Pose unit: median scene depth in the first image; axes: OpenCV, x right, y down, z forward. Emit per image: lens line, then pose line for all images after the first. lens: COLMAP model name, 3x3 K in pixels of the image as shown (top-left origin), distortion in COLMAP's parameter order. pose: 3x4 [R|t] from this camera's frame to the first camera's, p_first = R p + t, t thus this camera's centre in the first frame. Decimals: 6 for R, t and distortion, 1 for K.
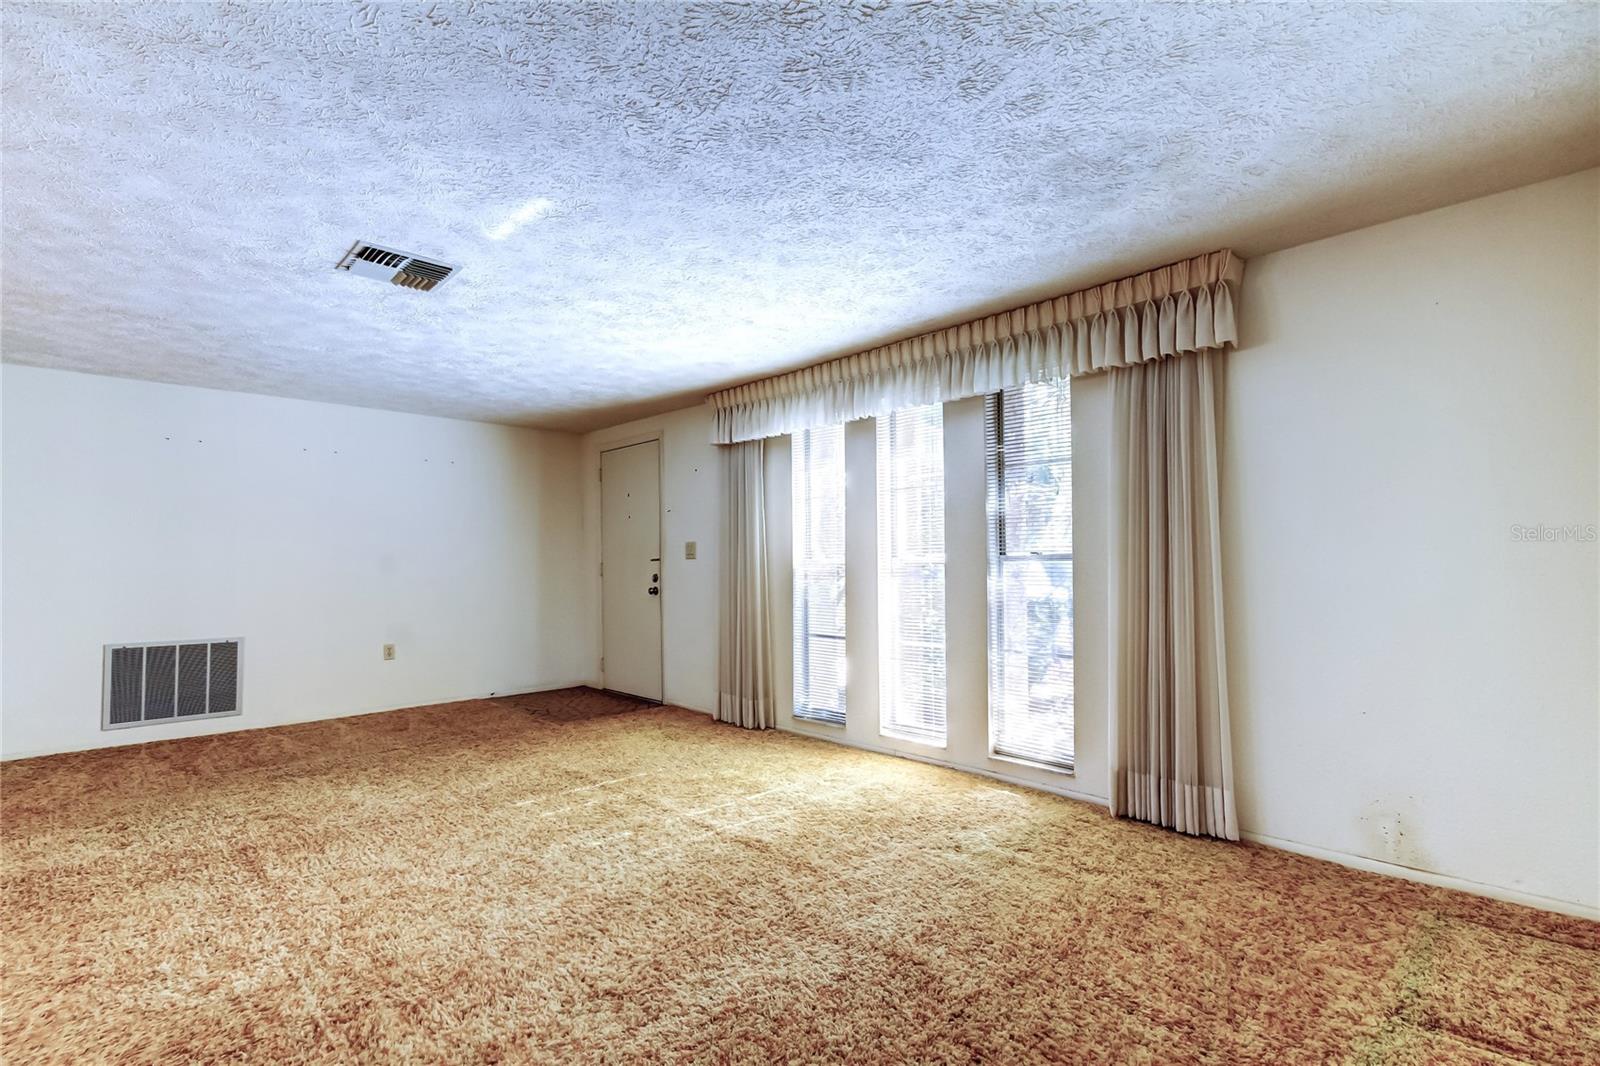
lens RADIAL K [[779.8, 0, 812.4], [0, 779.8, 535.2], [0, 0, 1]] dist [0.004928, 0.000541]
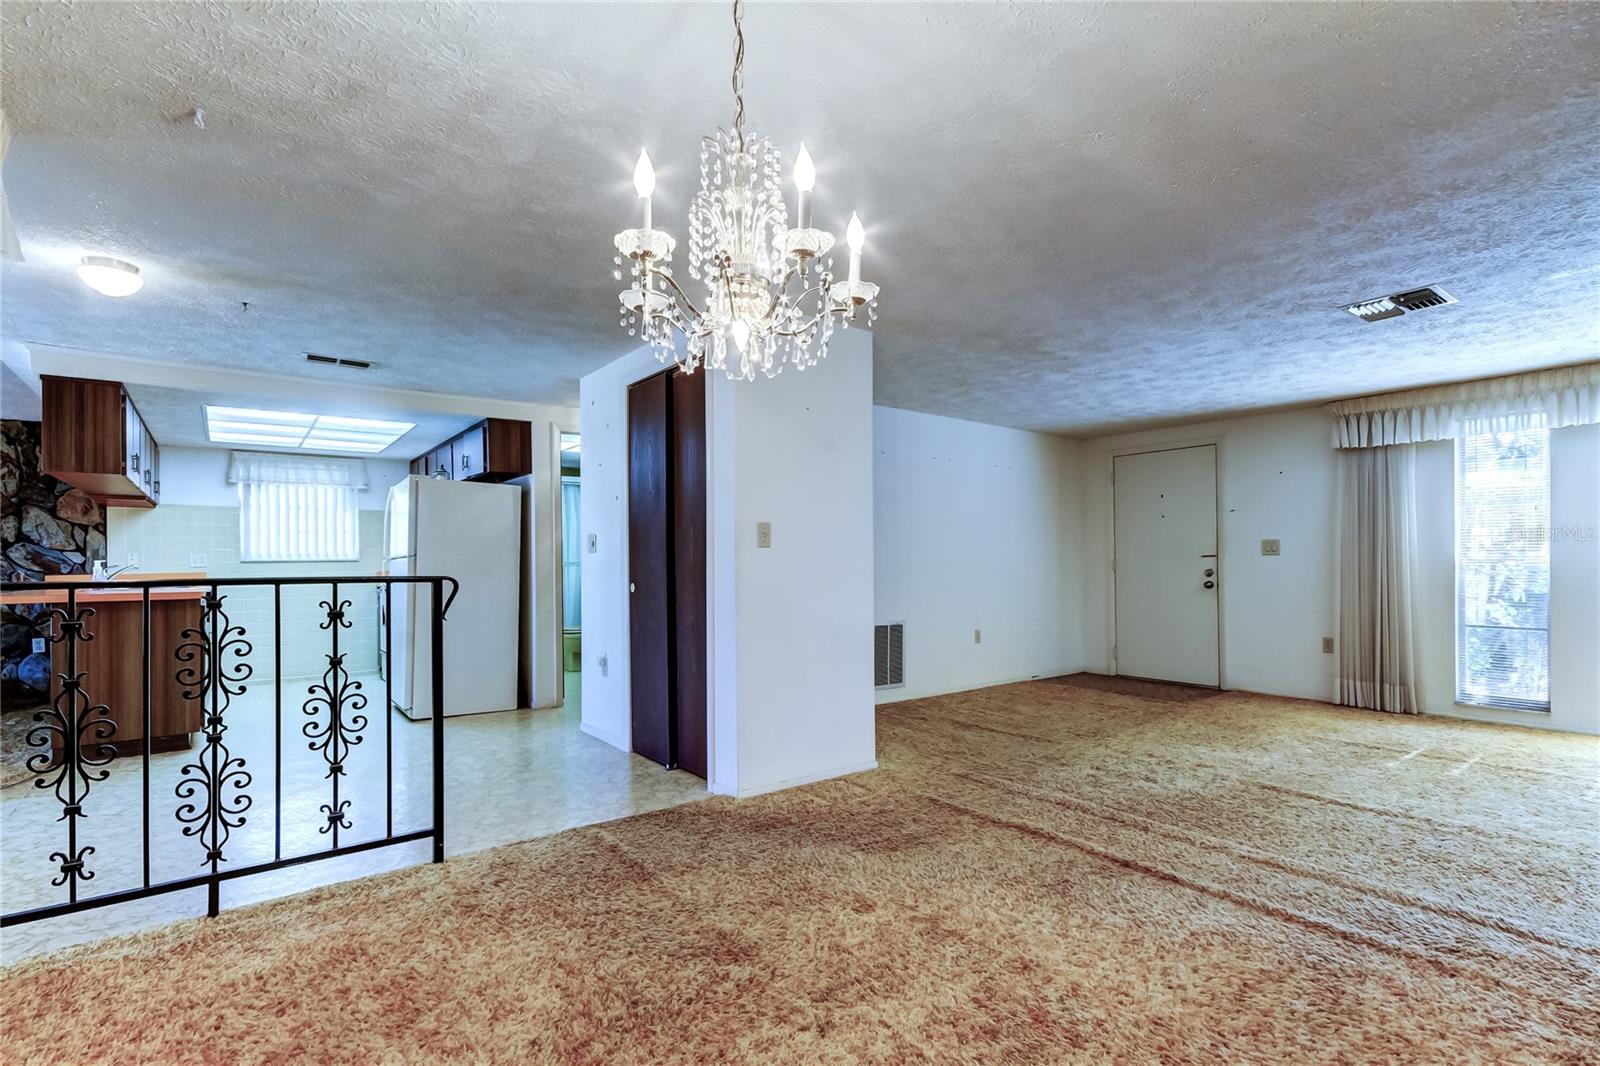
lens RADIAL K [[779.8, 0, 826.1], [0, 779.8, 554.7], [0, 0, 1]] dist [0.004928, 0.000541]
pose [[0.990734, 0.001862, -0.135807, -0.606217], [0.001889, 0.999620, 0.027488, -0.000779], [0.135807, -0.027490, 0.990354, -0.145123]]
